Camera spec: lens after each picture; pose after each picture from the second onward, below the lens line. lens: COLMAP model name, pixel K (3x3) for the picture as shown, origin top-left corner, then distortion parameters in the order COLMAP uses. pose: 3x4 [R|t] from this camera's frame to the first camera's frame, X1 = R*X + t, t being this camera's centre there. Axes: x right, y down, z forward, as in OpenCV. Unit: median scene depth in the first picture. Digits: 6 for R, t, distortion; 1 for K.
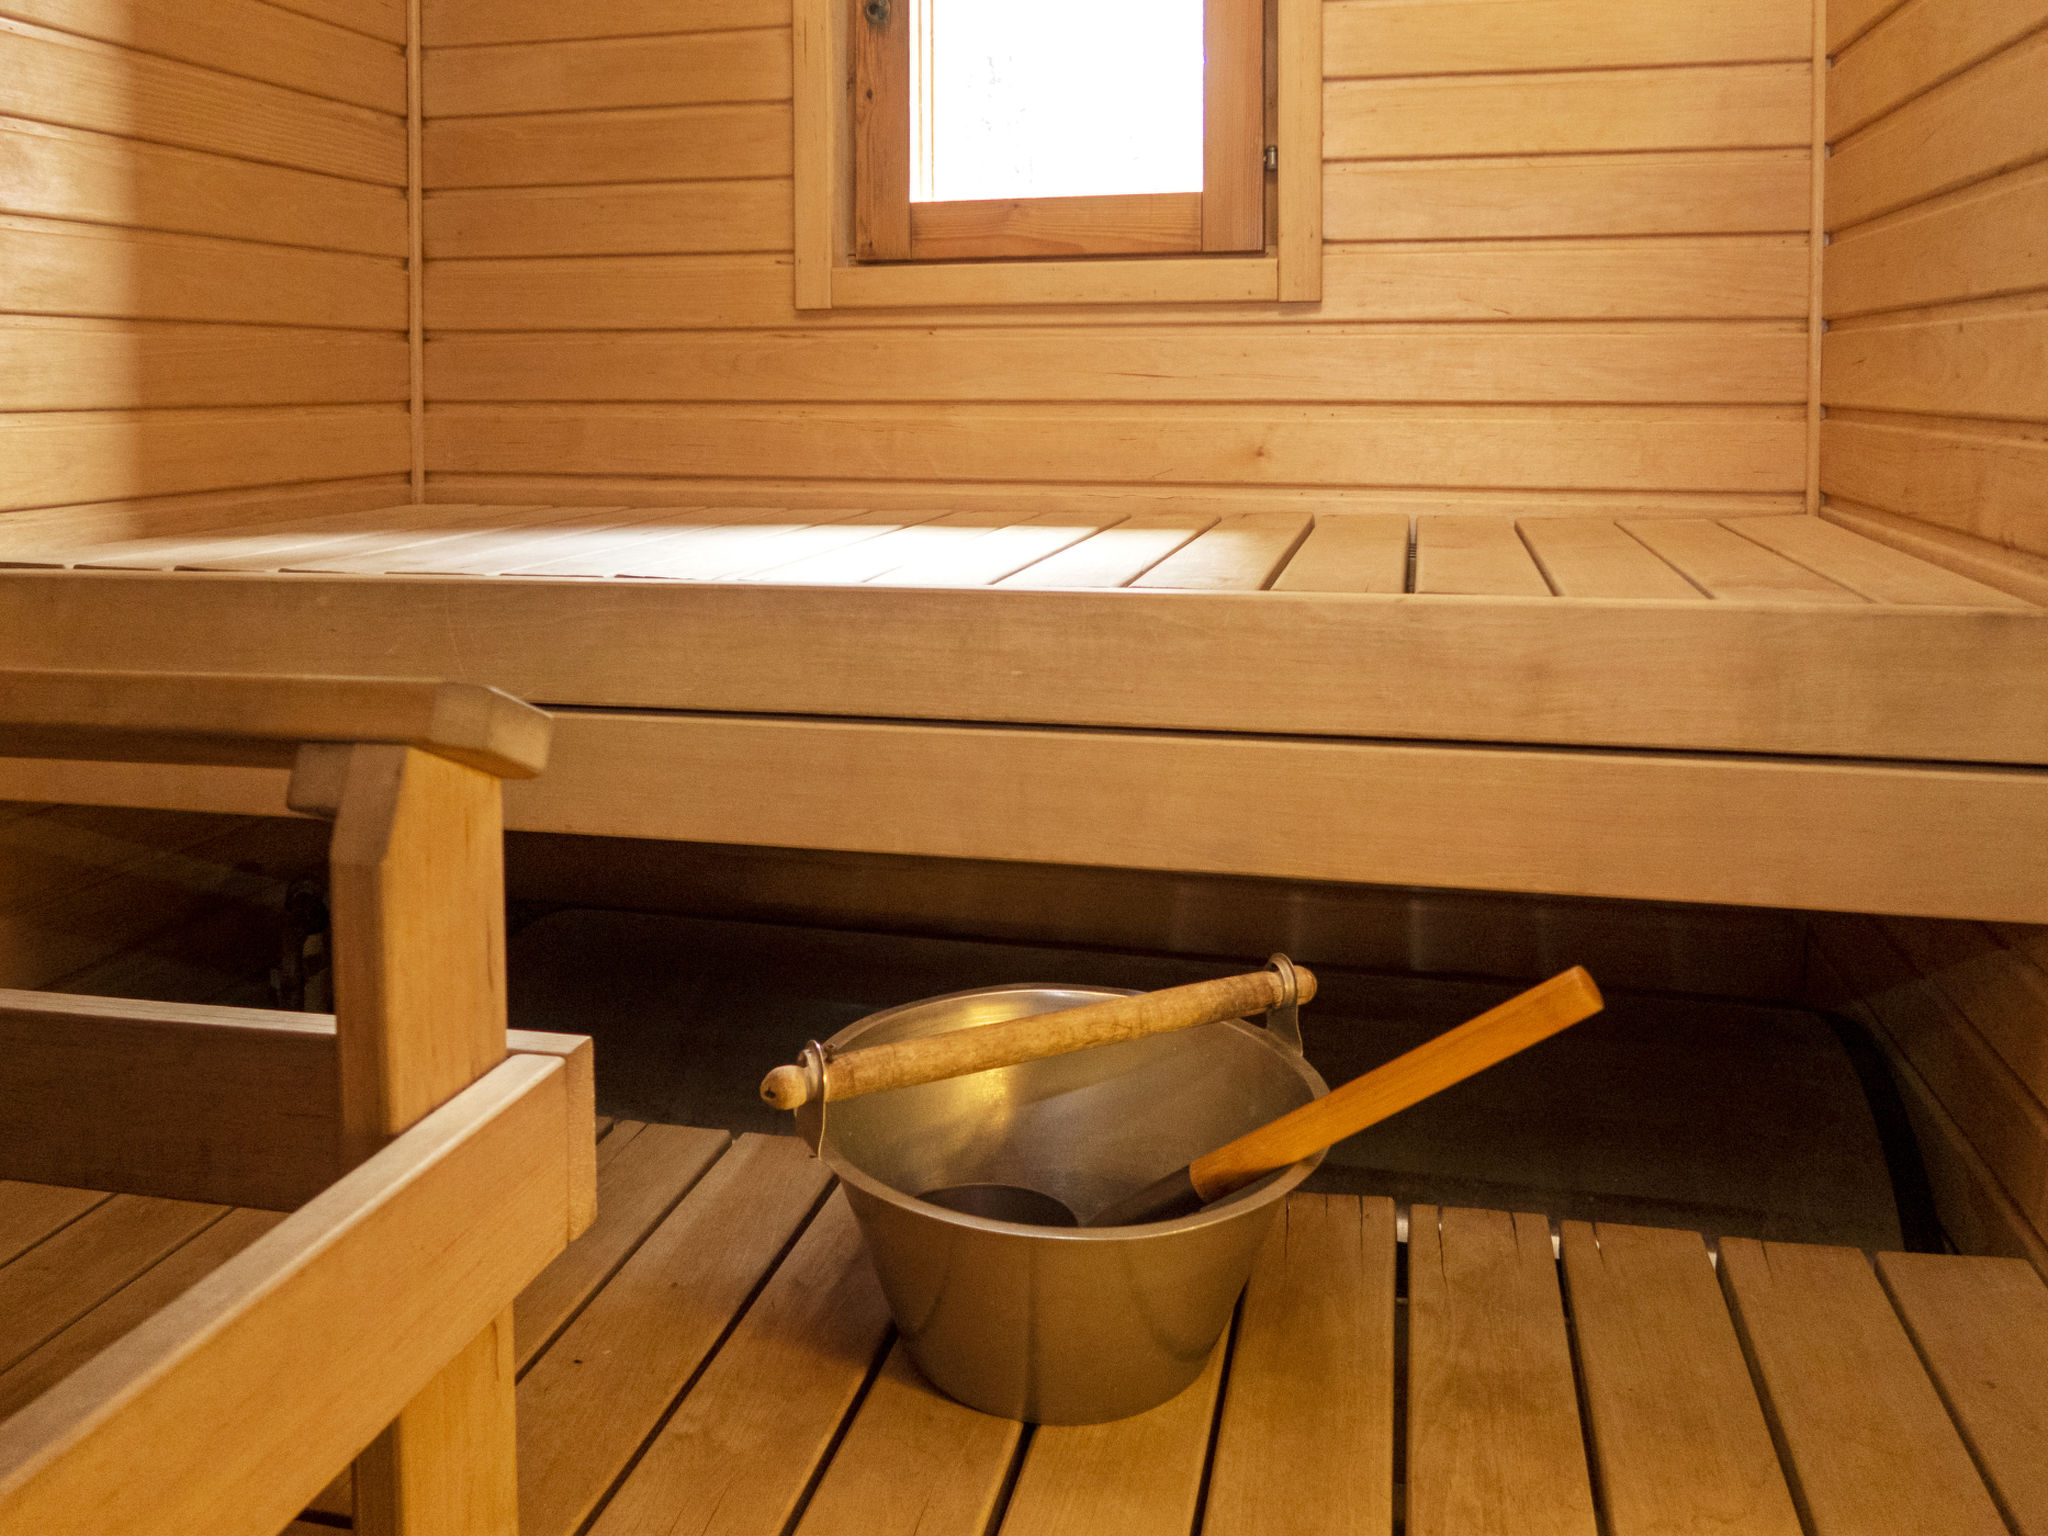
lens RADIAL K [[1696.2, 0, 1023.7], [0, 1696.2, 413.8], [0, 0, 1]] dist [-0.005714, 0.001378]
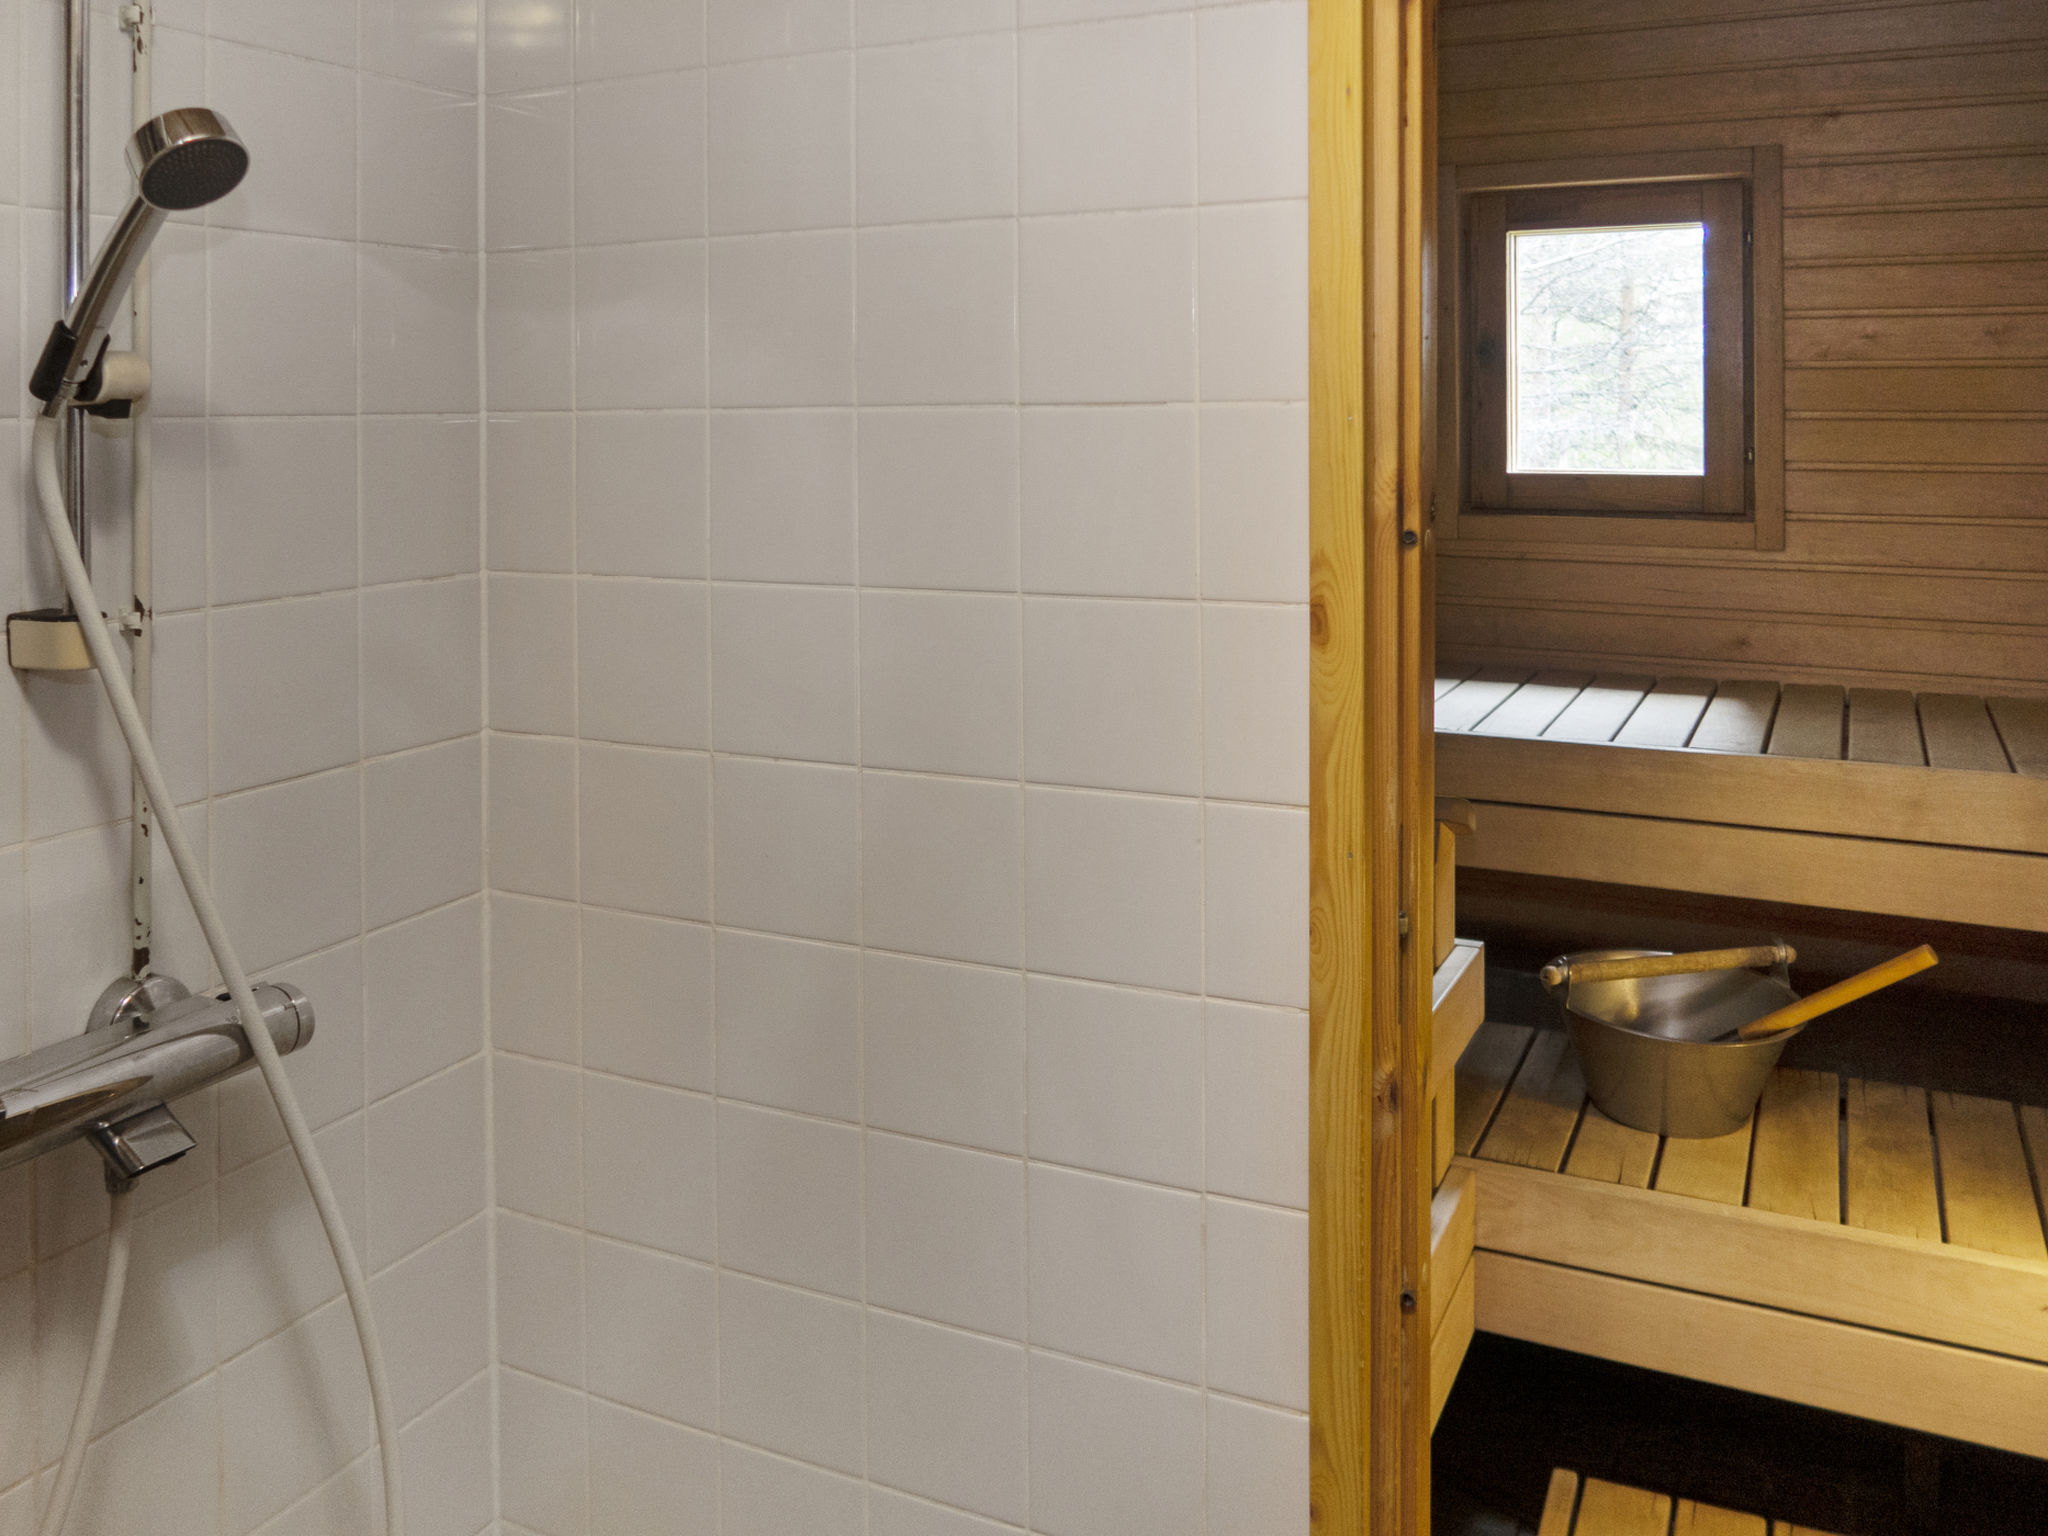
lens RADIAL K [[1696.2, 0, 1023.7], [0, 1696.2, 413.8], [0, 0, 1]] dist [-0.005714, 0.001378]
pose [[0.974562, -0.000565, -0.224116, -0.257914], [-0.003083, 0.999868, -0.015927, -0.258371], [0.224095, 0.016213, 0.974432, -1.122604]]
